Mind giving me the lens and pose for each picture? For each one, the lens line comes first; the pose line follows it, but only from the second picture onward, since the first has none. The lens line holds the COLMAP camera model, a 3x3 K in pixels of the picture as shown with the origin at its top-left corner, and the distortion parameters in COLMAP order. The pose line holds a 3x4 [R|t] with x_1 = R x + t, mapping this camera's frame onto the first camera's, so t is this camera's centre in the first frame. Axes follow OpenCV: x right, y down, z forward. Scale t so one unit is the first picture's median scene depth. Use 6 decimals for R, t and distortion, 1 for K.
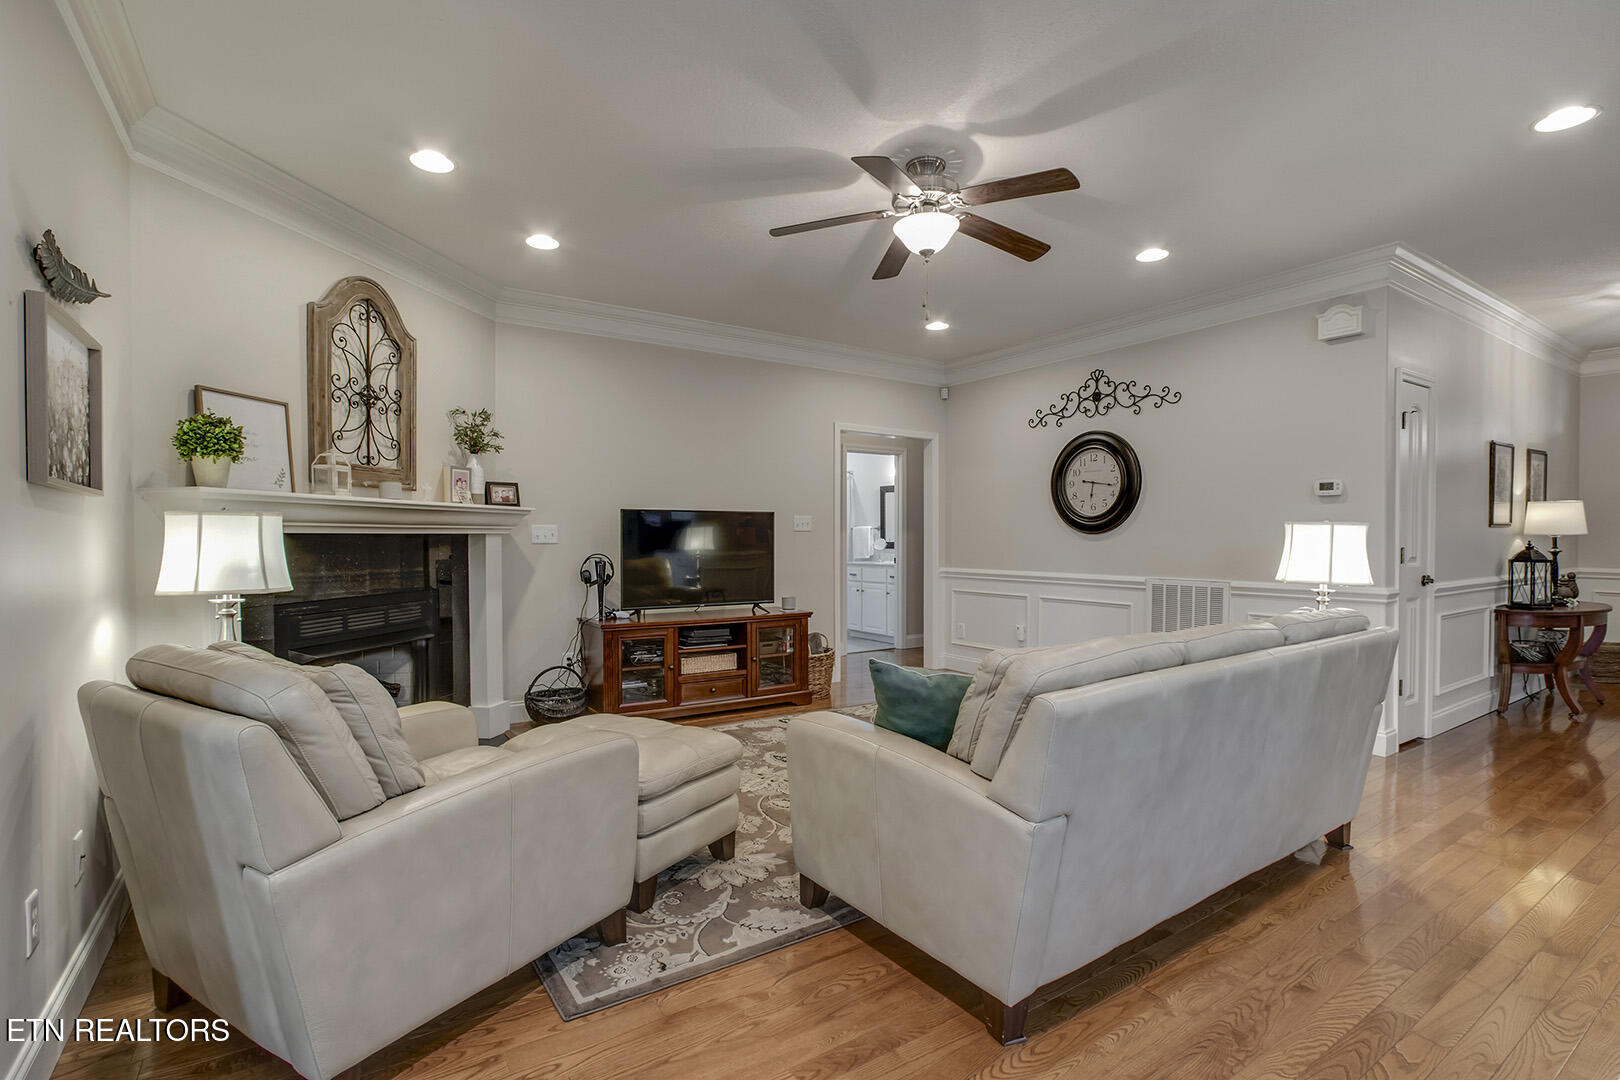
lens RADIAL K [[763.9, 0, 820.5], [0, 763.9, 550.8], [0, 0, 1]] dist [-0.026815, 0.004047]
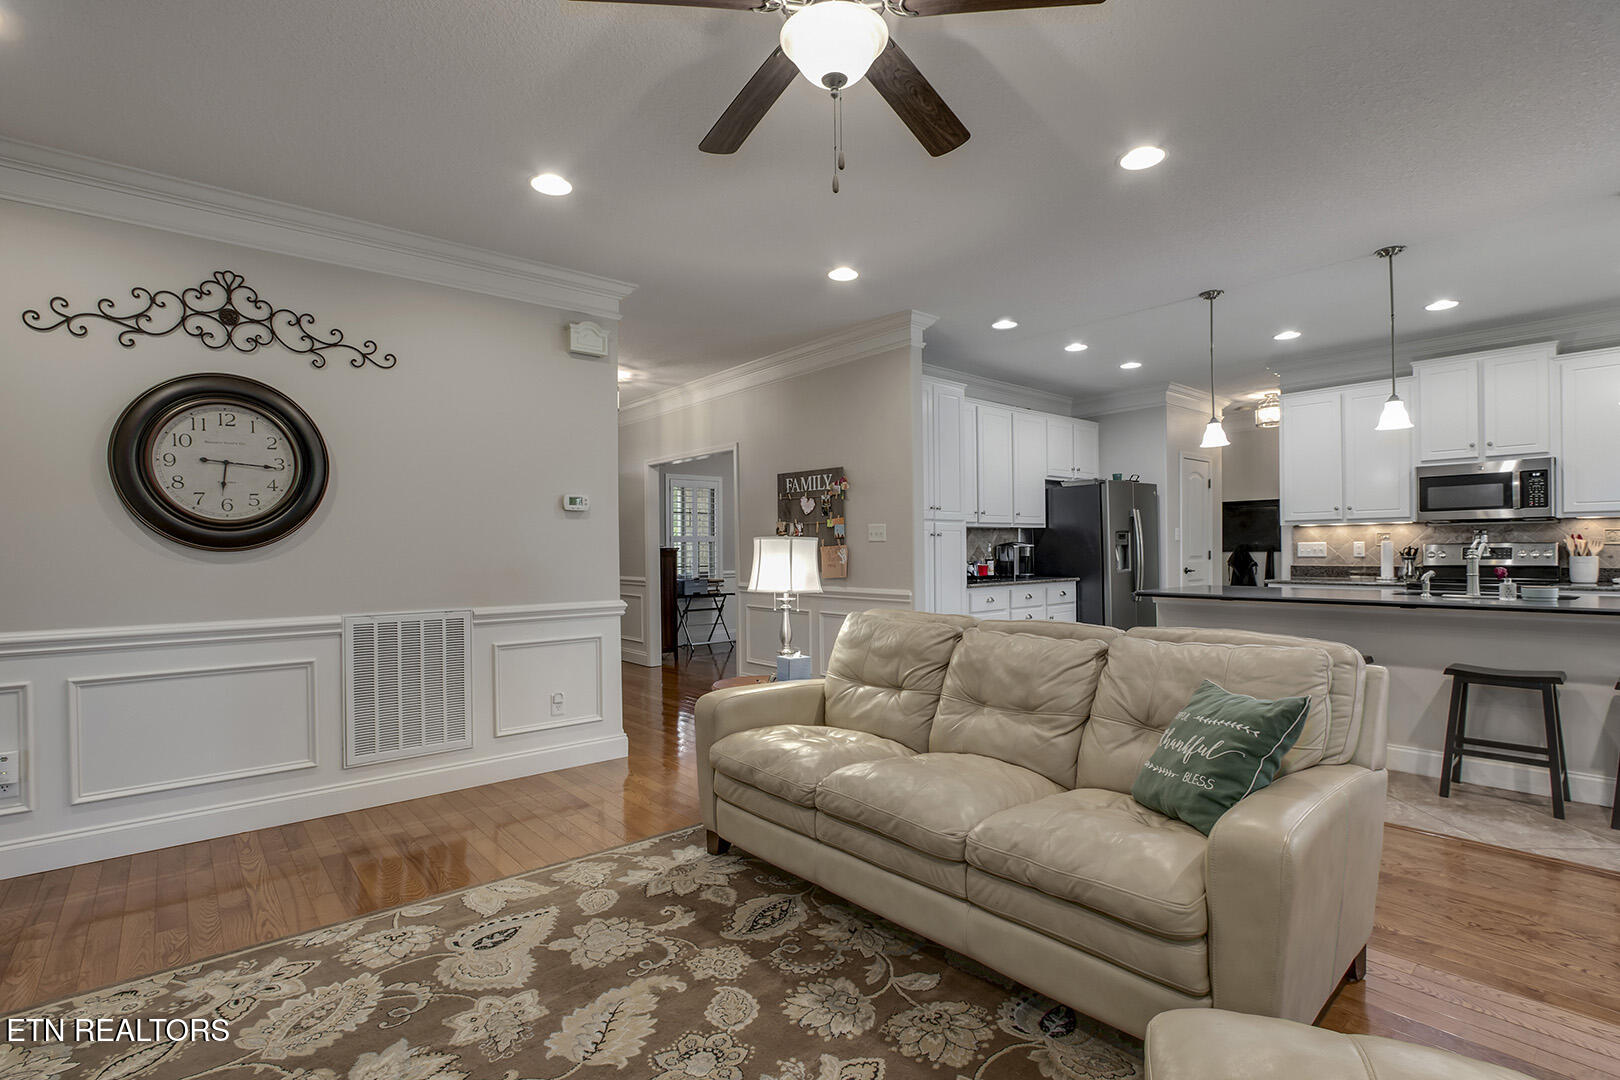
lens RADIAL K [[763.9, 0, 808.8], [0, 763.9, 551.9], [0, 0, 1]] dist [-0.026815, 0.004047]
pose [[-0.111847, -0.001407, 0.993724, -0.307611], [0.026983, 0.999626, 0.004452, -0.014313], [-0.993359, 0.027311, -0.111767, 0.732934]]
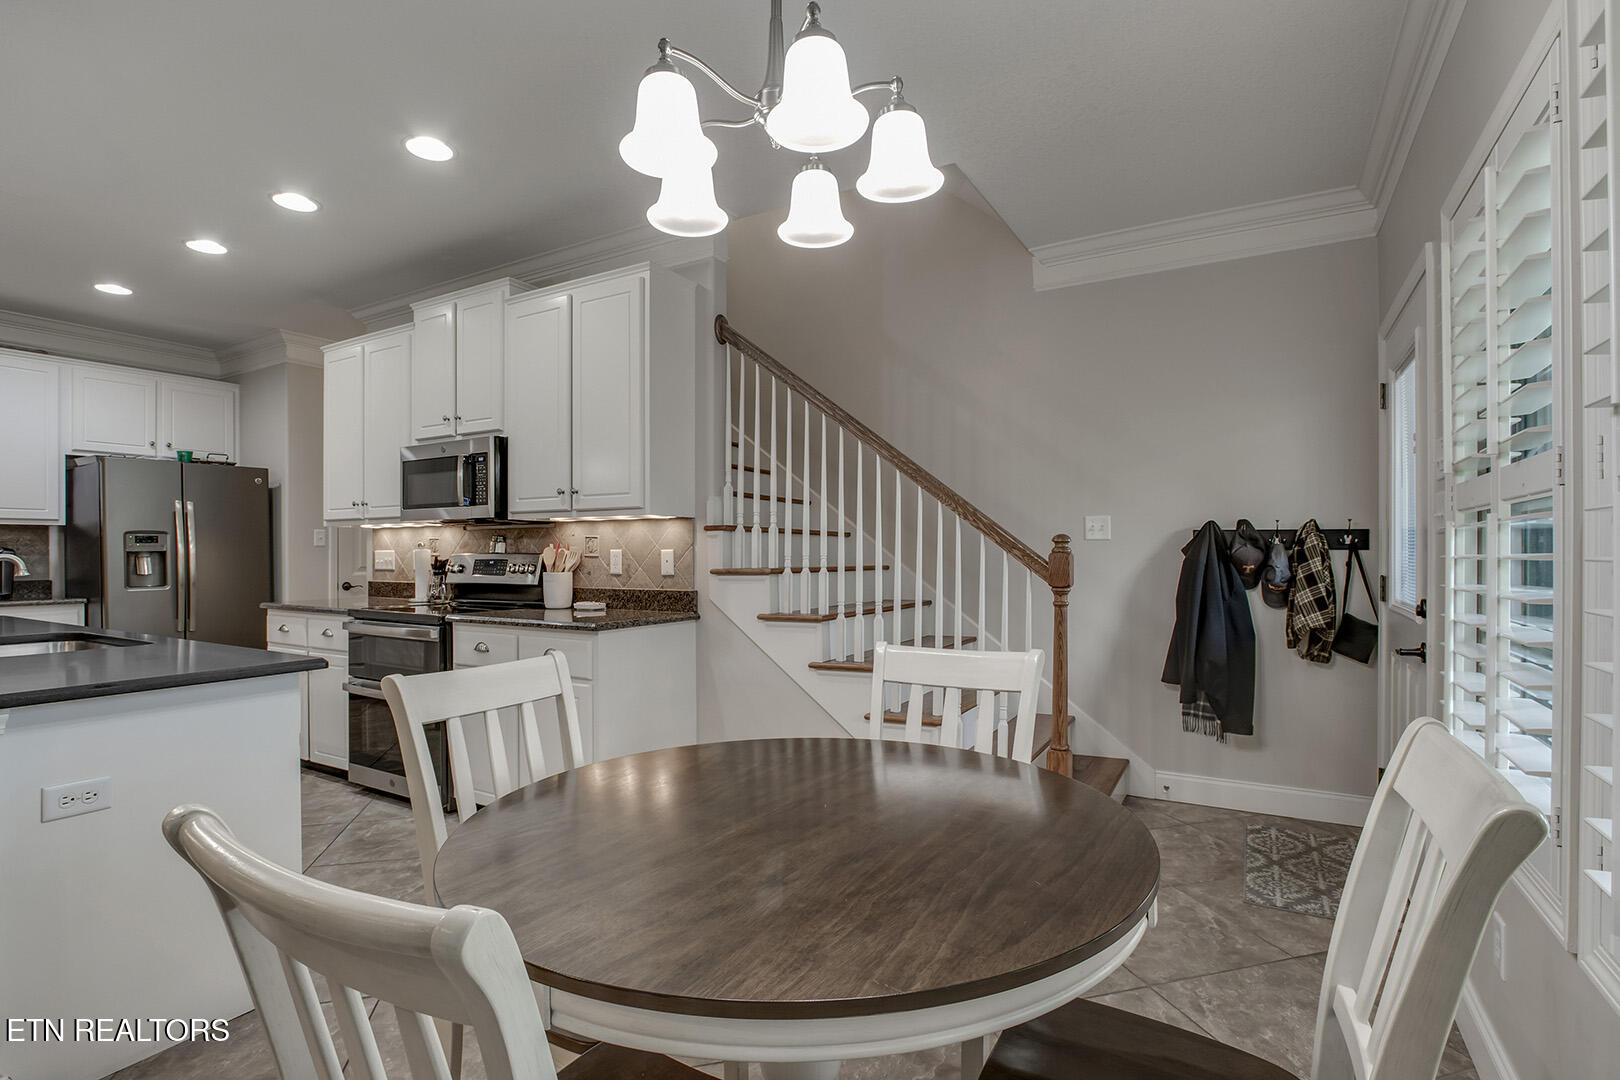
lens RADIAL K [[763.9, 0, 813.5], [0, 763.9, 559.7], [0, 0, 1]] dist [-0.026815, 0.004047]
pose [[-0.435581, -0.006830, 0.900124, -0.214654], [0.017208, 0.999725, 0.015913, 0.004936], [-0.899985, 0.022420, -0.435344, -0.362121]]
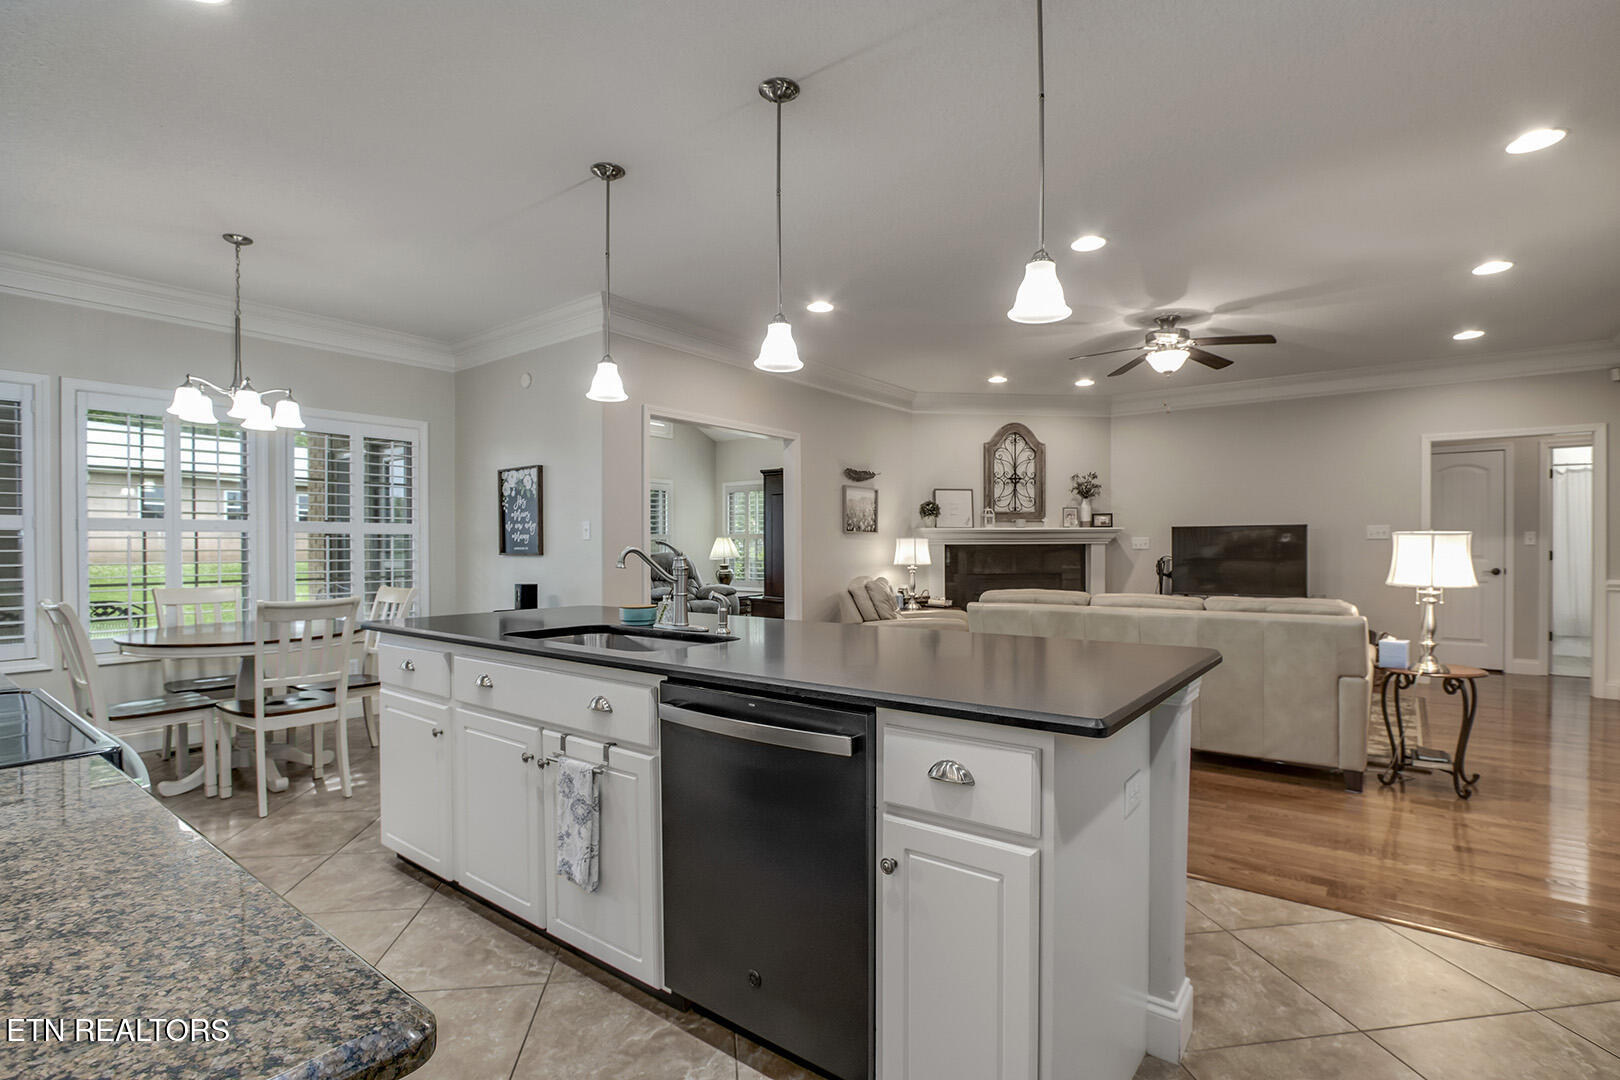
lens RADIAL K [[763.9, 0, 816.1], [0, 763.9, 549.9], [0, 0, 1]] dist [-0.026815, 0.004047]
pose [[0.317859, 0.003825, -0.948130, 0.961761], [-0.012408, 0.999923, -0.000126, 0.000486], [0.948057, 0.011805, 0.317882, -0.152098]]
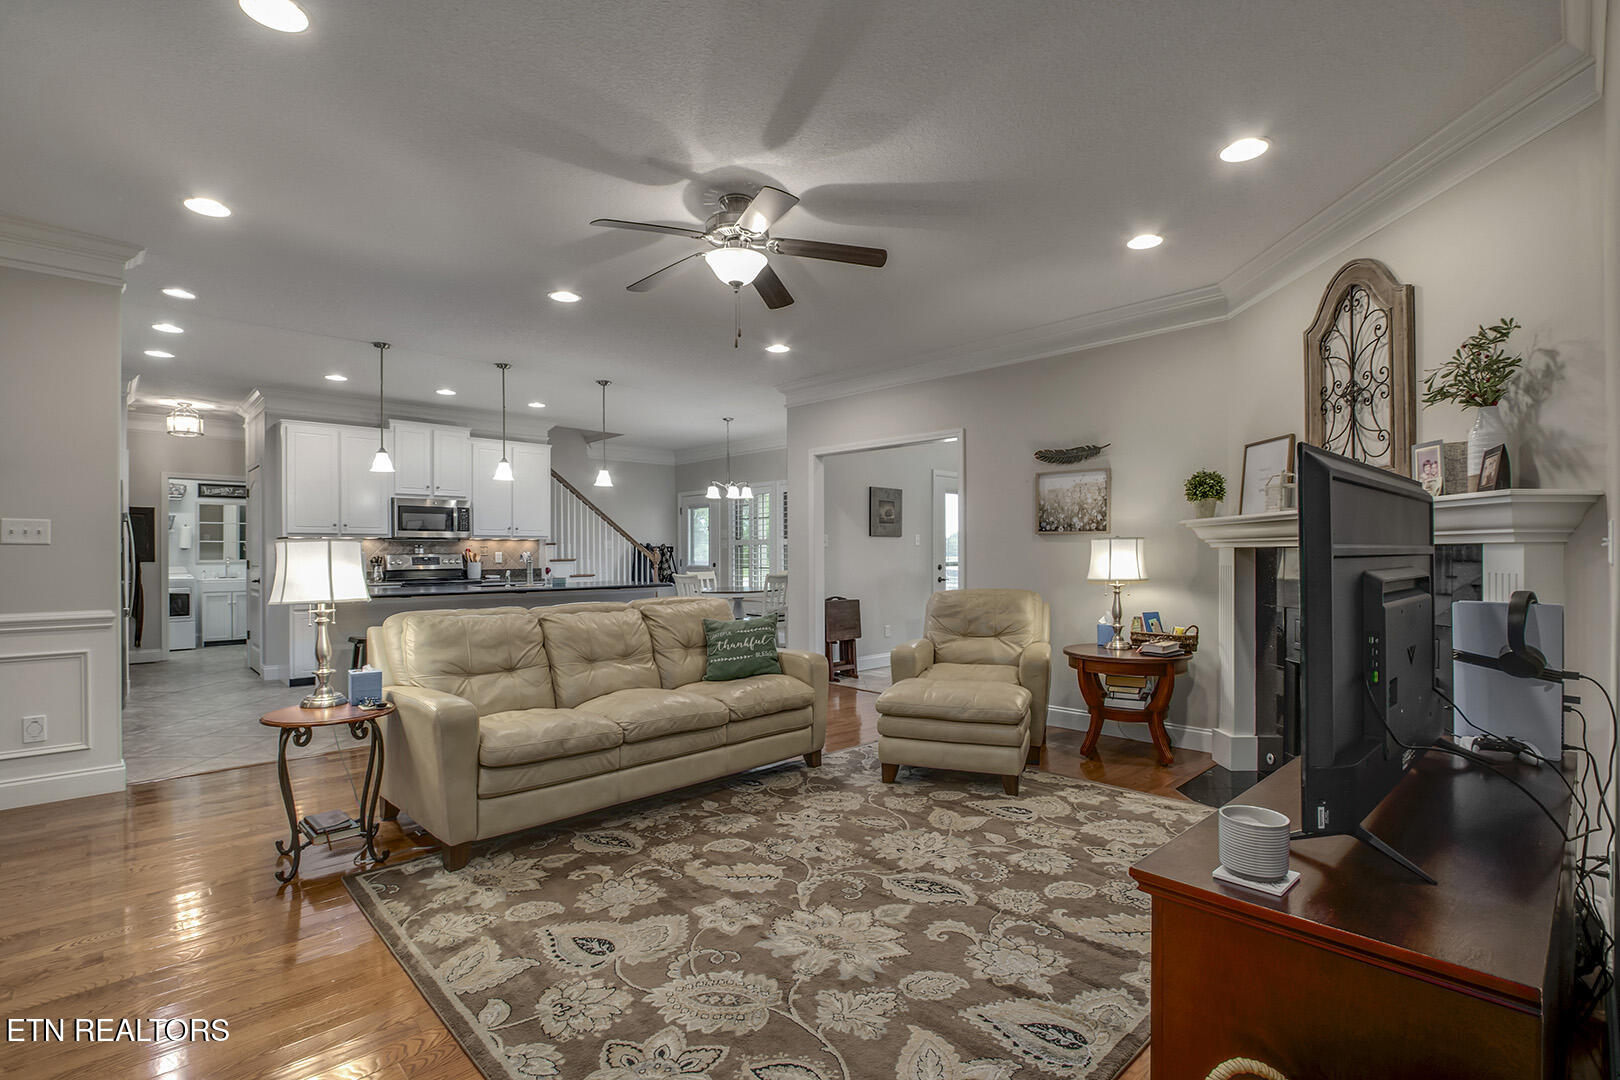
lens RADIAL K [[763.9, 0, 814.7], [0, 763.9, 551.0], [0, 0, 1]] dist [-0.026815, 0.004047]
pose [[-0.985198, 0.004700, -0.171356, 0.141812], [0.002086, 0.999879, 0.015427, -0.025355], [0.171408, 0.014841, -0.985088, 1.379090]]
